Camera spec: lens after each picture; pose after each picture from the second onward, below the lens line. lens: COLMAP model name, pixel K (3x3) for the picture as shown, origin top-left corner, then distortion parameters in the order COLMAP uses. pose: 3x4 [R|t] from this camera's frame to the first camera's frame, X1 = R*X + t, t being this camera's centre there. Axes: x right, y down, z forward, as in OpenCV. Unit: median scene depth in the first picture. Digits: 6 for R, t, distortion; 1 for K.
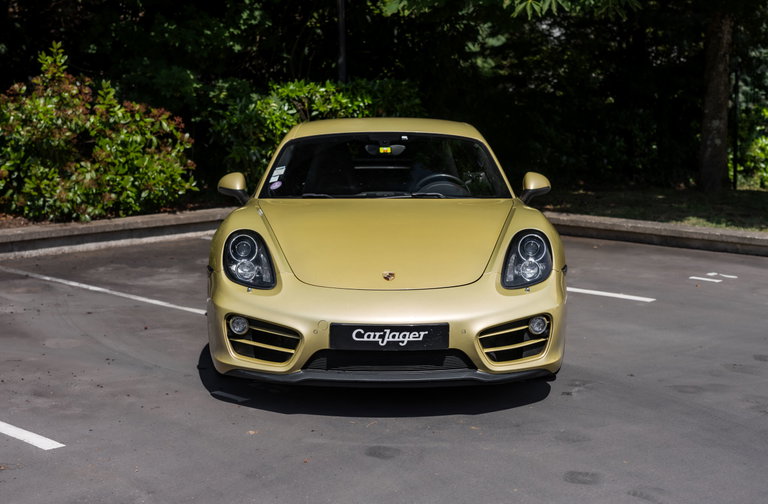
lens RADIAL K [[1282.6, 0, 375.9], [0, 1282.6, 249.8], [0, 0, 1]] dist [-0.008031, -0.045177]
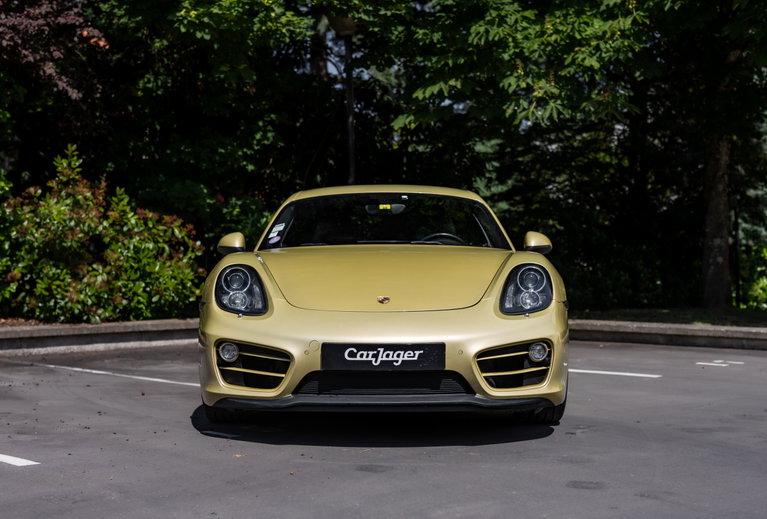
lens RADIAL K [[1219.7, 0, 383.5], [0, 1219.7, 259.5], [0, 0, 1]] dist [-0.010389, -0.012171]
pose [[0.999947, -0.002401, -0.010009, 0.015558], [0.000965, 0.990003, -0.141044, 0.096738], [0.010248, 0.141027, 0.989953, 0.065493]]
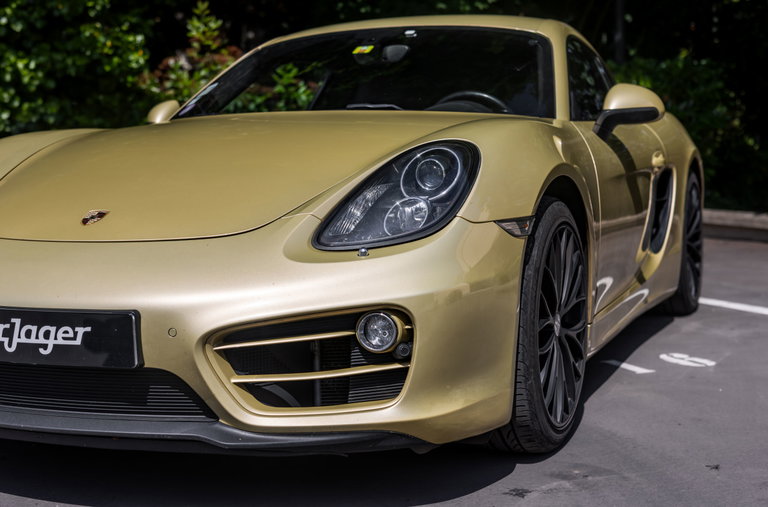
lens RADIAL K [[1184.5, 0, 384.0], [0, 1184.5, 253.5], [0, 0, 1]] dist [0.009289, -0.009515]
pose [[0.918158, 0.019774, -0.395721, 0.235717], [-0.039747, 0.998312, -0.042338, 0.039663], [0.394216, 0.054602, 0.917394, 0.503303]]
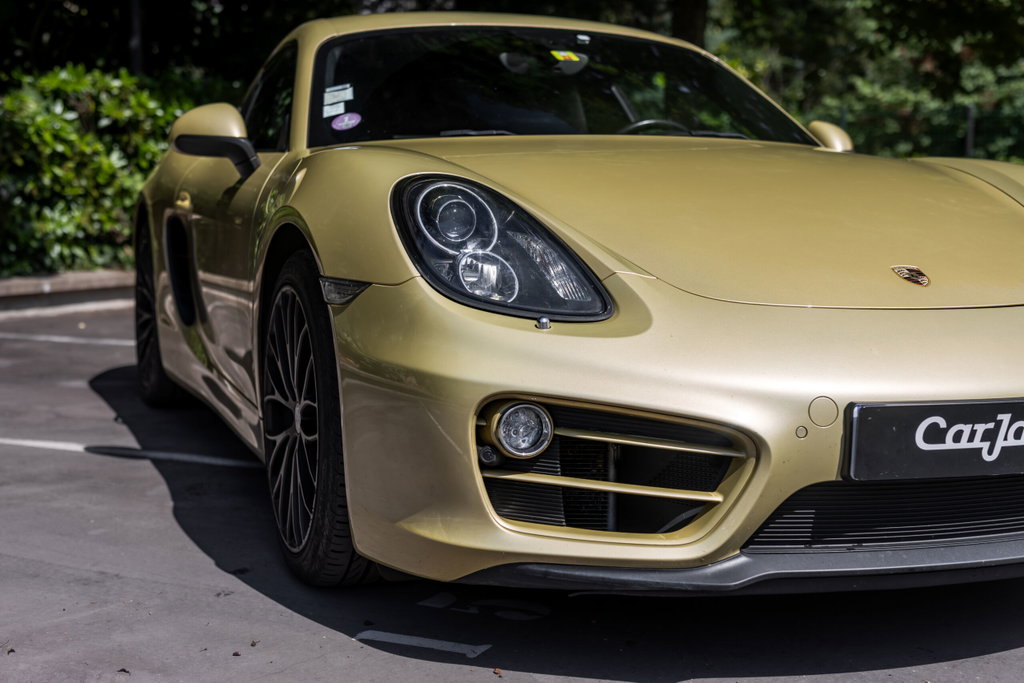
lens RADIAL K [[1518.0, 0, 512.0], [0, 1518.0, 341.5], [0, 0, 1]] dist [-0.021832, 0.014844]
pose [[0.937270, -0.022024, 0.347908, -0.197946], [0.036737, 0.998685, -0.035749, 0.040470], [-0.346663, 0.046288, 0.936847, 0.512399]]
